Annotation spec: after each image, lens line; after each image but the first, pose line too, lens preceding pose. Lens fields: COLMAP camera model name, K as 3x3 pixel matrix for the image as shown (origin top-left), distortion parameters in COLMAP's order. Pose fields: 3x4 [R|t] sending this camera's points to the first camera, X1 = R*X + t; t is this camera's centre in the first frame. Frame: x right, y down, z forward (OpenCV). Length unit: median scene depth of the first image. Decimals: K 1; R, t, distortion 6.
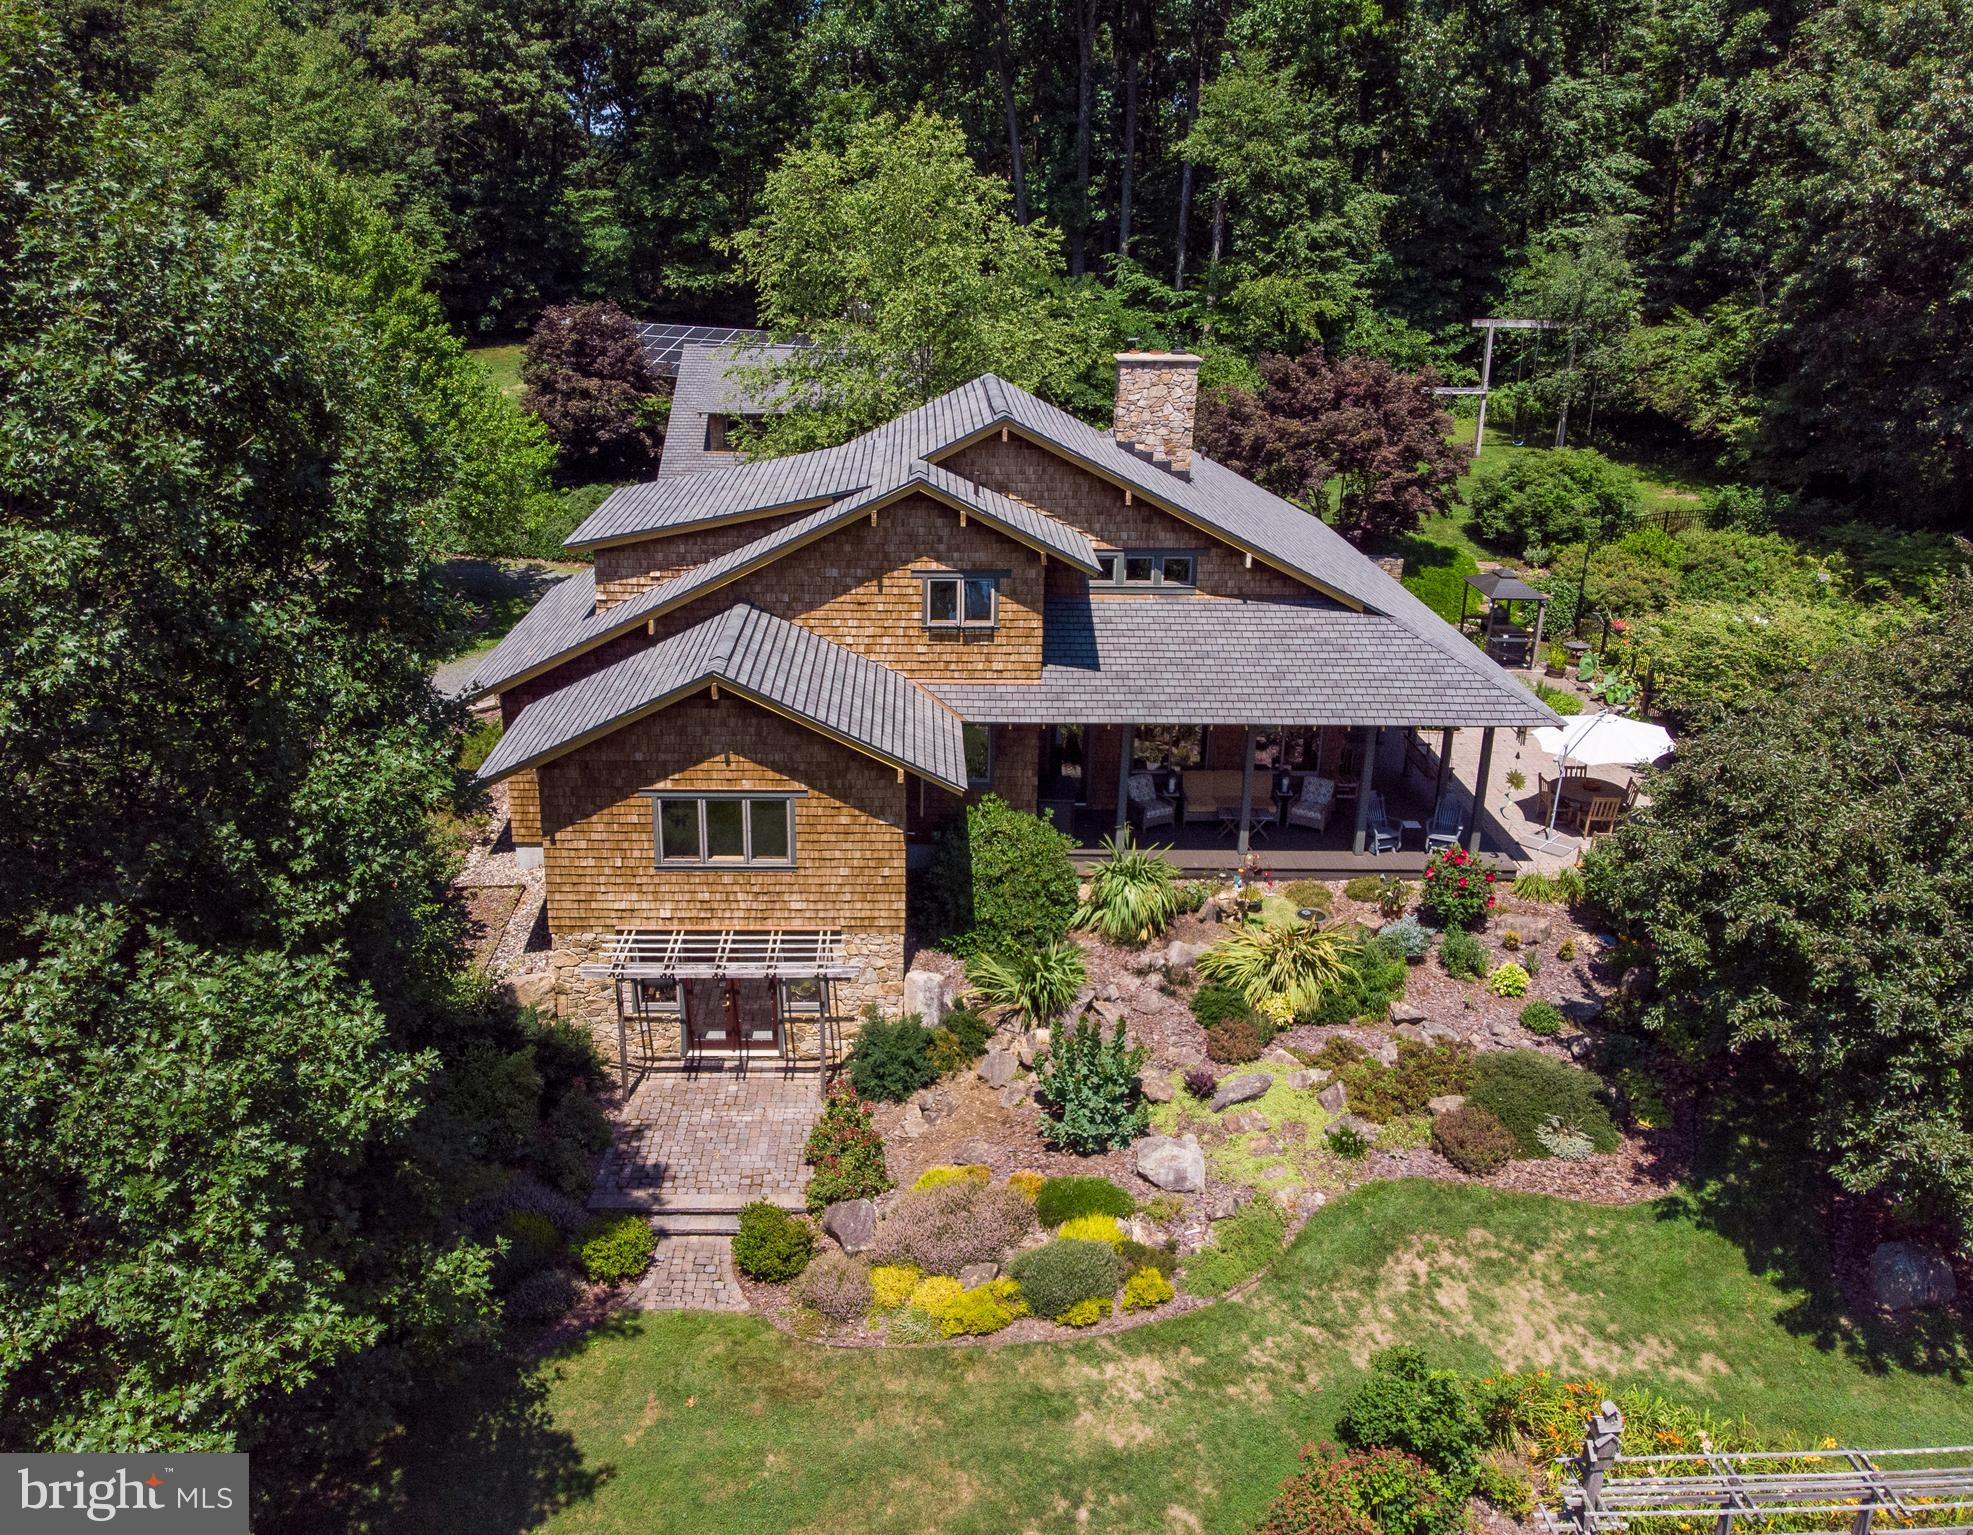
lens RADIAL K [[1582.2, 0, 938.2], [0, 1582.2, 719.7], [0, 0, 1]] dist [0.031672, -0.084629]
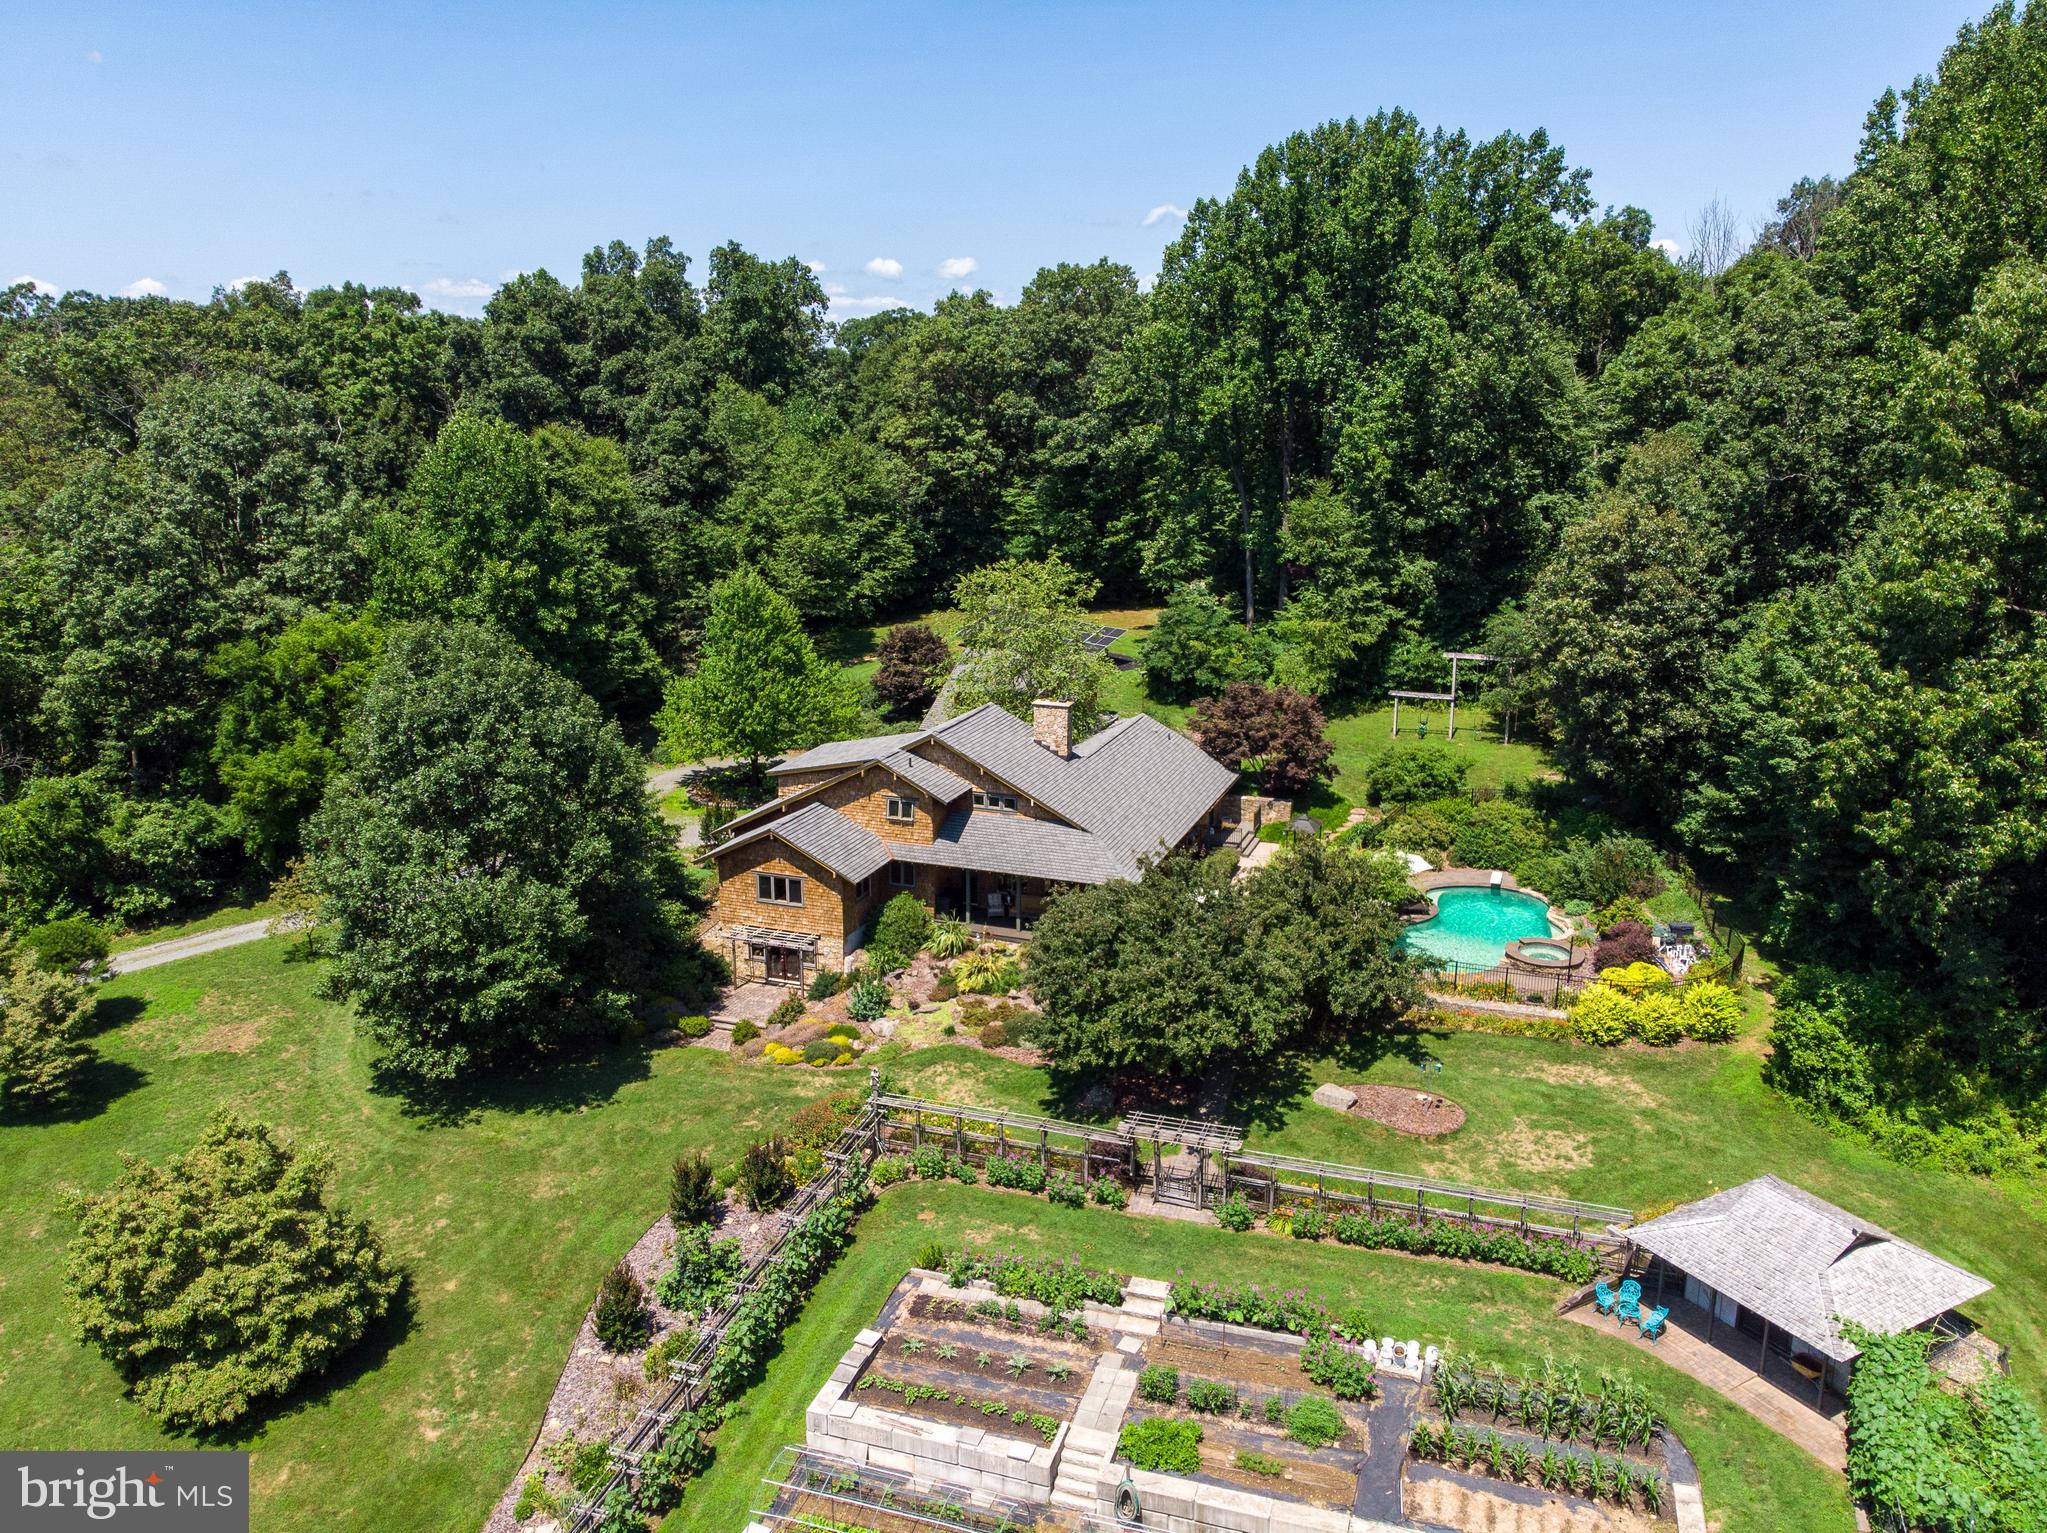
lens RADIAL K [[1516.4, 0, 1014.1], [0, 1516.4, 739.3], [0, 0, 1]] dist [-0.006219, -0.002346]
pose [[0.929691, 0.075396, -0.360541, 0.964052], [-0.105748, 0.992254, -0.065181, -0.047015], [0.352834, 0.098724, 0.930463, -1.059523]]
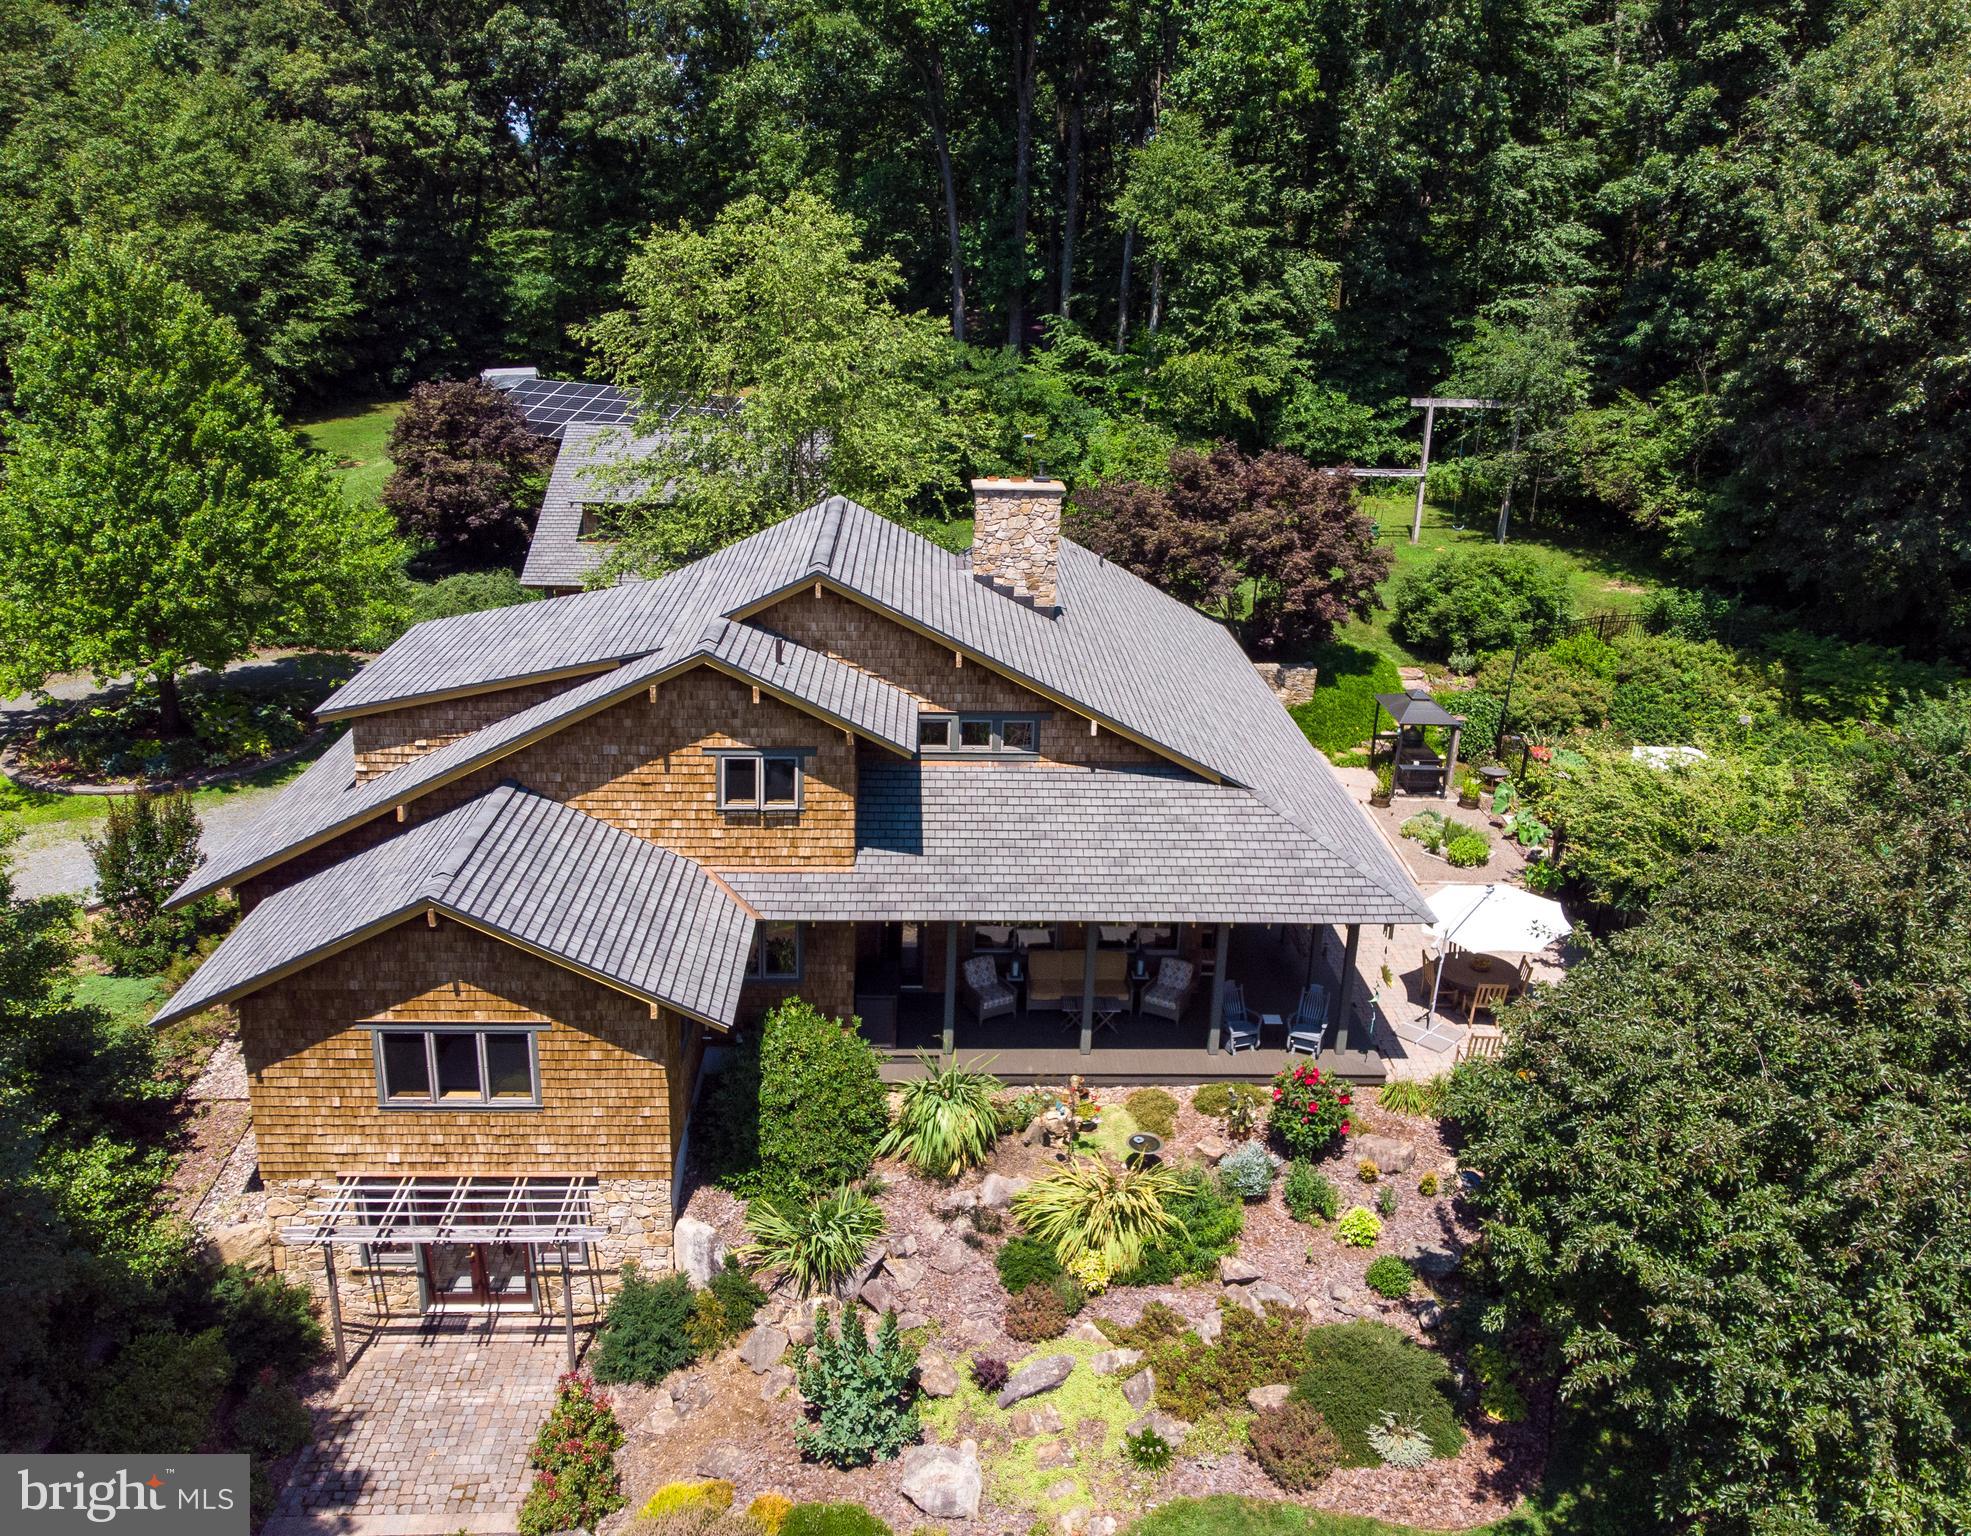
lens RADIAL K [[1579.1, 0, 985.4], [0, 1579.1, 728.0], [0, 0, 1]] dist [0.034897, -0.088138]
pose [[0.999682, 0.005654, 0.024568, 0.114664], [-0.005619, 0.999983, -0.001511, -0.100711], [-0.024576, 0.001372, 0.999697, 0.106865]]
